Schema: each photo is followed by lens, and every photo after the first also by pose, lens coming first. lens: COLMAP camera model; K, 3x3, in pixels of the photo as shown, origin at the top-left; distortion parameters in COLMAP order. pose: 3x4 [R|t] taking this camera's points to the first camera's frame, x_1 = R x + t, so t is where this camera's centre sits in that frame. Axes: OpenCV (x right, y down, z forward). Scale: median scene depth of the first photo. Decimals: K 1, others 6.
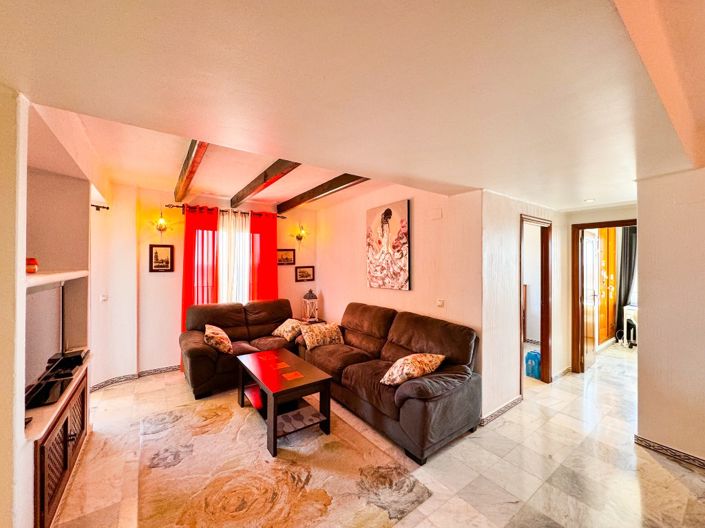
lens RADIAL K [[279.2, 0, 352.2], [0, 279.2, 262.5], [0, 0, 1]] dist [-0.004196, -0.000058]
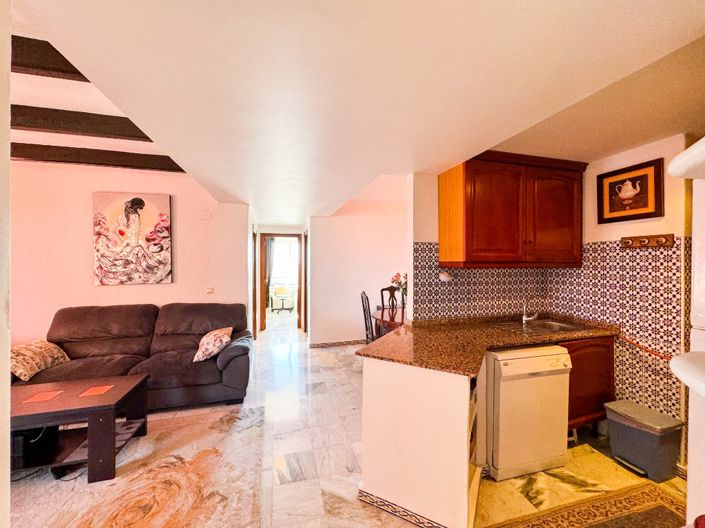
lens RADIAL K [[279.2, 0, 353.4], [0, 279.2, 263.6], [0, 0, 1]] dist [-0.004196, -0.000058]
pose [[0.344828, -0.007925, 0.938632, -0.530032], [-0.002385, 0.999954, 0.009319, 0.016170], [-0.938663, -0.005452, 0.344793, 0.008933]]
